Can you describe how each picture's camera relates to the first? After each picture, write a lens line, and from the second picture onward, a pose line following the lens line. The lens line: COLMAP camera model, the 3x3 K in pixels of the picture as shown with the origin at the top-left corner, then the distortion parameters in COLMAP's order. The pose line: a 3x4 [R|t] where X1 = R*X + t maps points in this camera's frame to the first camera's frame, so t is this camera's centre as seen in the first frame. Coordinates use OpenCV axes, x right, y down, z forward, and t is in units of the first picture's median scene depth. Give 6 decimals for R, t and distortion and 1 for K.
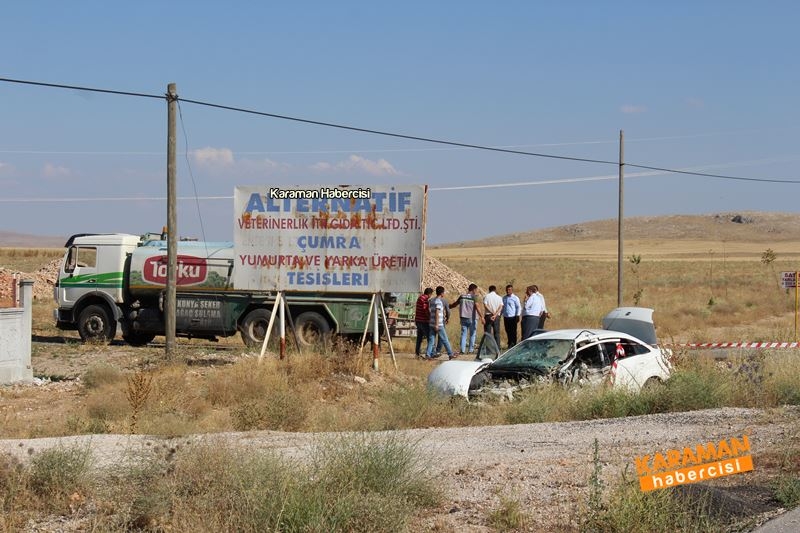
lens RADIAL K [[1824.7, 0, 400.0], [0, 1824.7, 266.5], [0, 0, 1]] dist [0.058607, 0.195590]
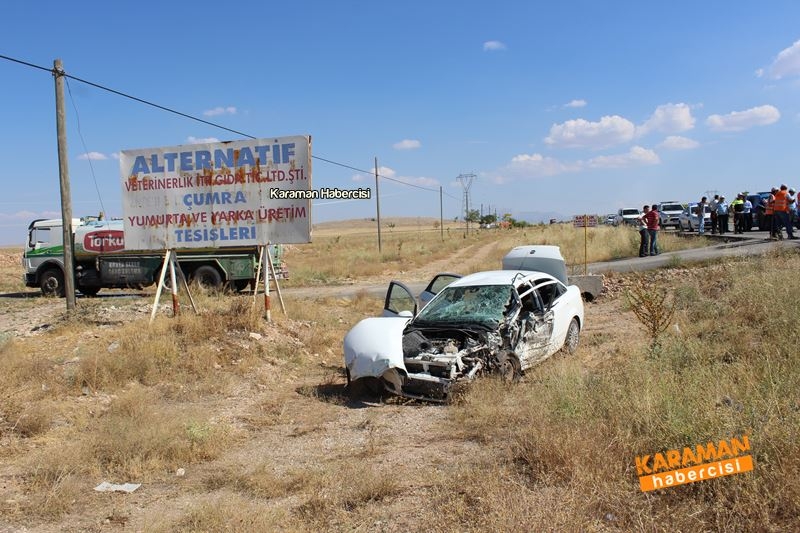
lens RADIAL K [[677.8, 0, 390.3], [0, 677.8, 272.0], [0, 0, 1]] dist [-0.166252, 0.155282]
pose [[0.976925, -0.058321, 0.205468, -0.022201], [0.048625, 0.997466, 0.051930, 0.012983], [-0.207976, -0.040740, 0.977285, 0.613171]]
